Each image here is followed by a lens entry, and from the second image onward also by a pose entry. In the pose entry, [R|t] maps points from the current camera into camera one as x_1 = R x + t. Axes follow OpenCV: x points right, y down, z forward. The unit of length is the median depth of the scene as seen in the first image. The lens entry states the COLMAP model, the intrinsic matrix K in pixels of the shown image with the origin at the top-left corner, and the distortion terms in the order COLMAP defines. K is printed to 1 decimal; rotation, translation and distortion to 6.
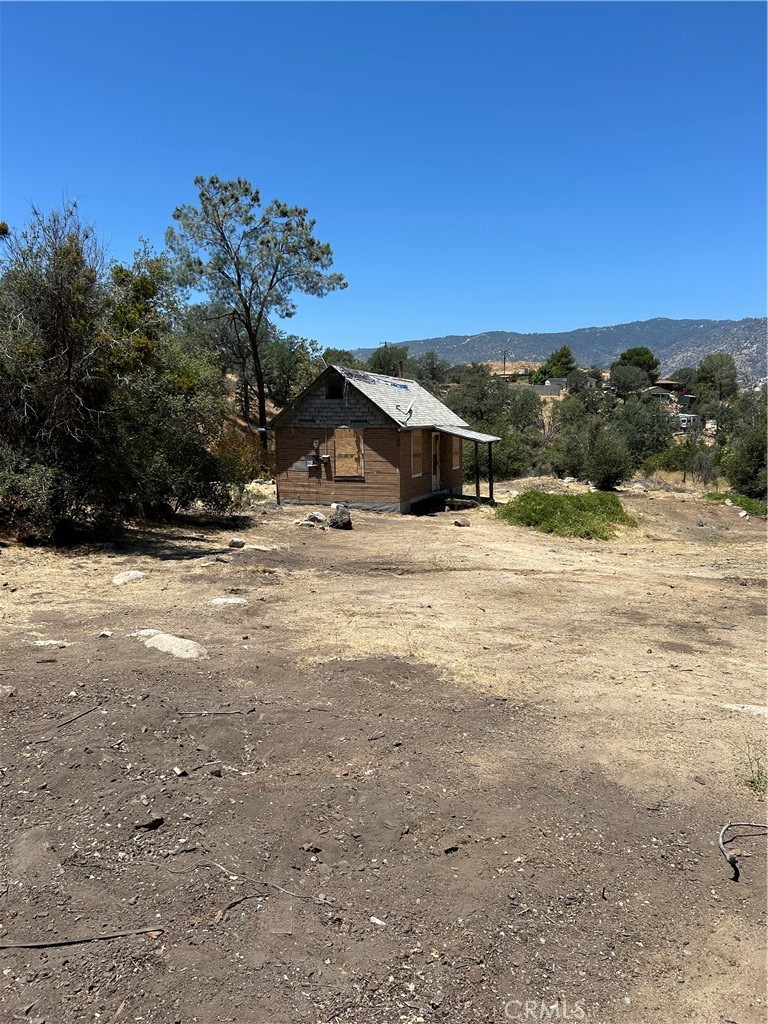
lens RADIAL K [[785.9, 0, 381.1], [0, 785.9, 511.1], [0, 0, 1]] dist [0.011397, -0.042919]
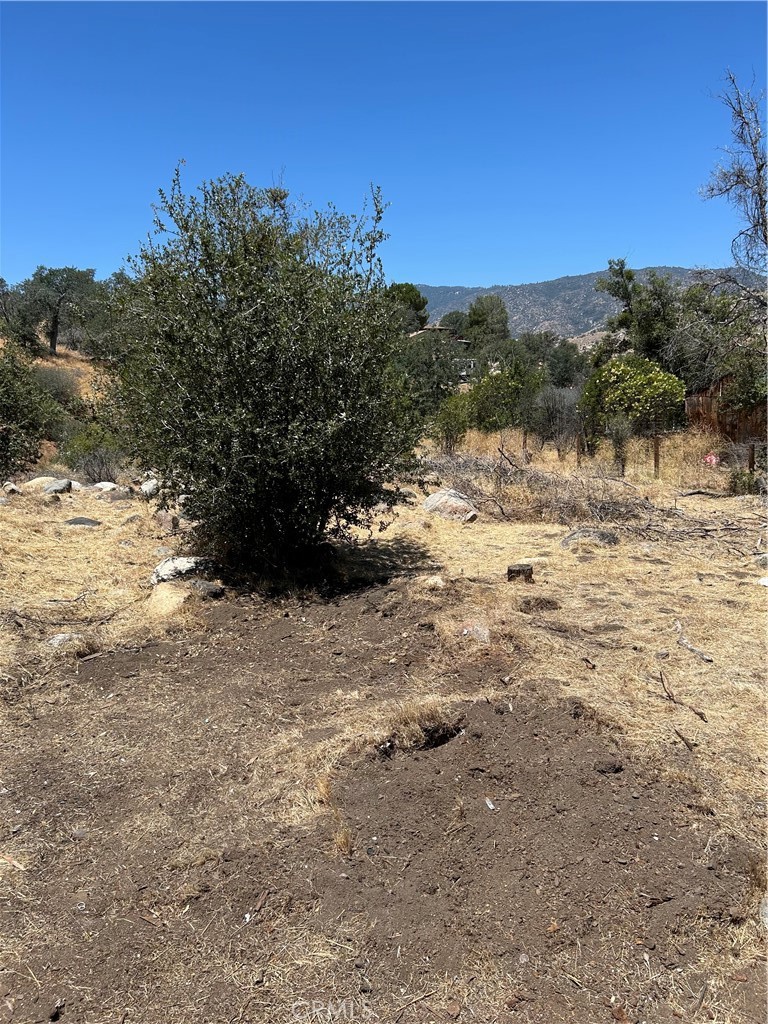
lens RADIAL K [[785.9, 0, 384.3], [0, 785.9, 513.3], [0, 0, 1]] dist [0.011397, -0.042919]
pose [[0.958706, -0.079287, 0.273123, 0.061886], [0.067613, 0.996360, 0.051908, -0.010384], [-0.276244, -0.031298, 0.960578, 0.197084]]
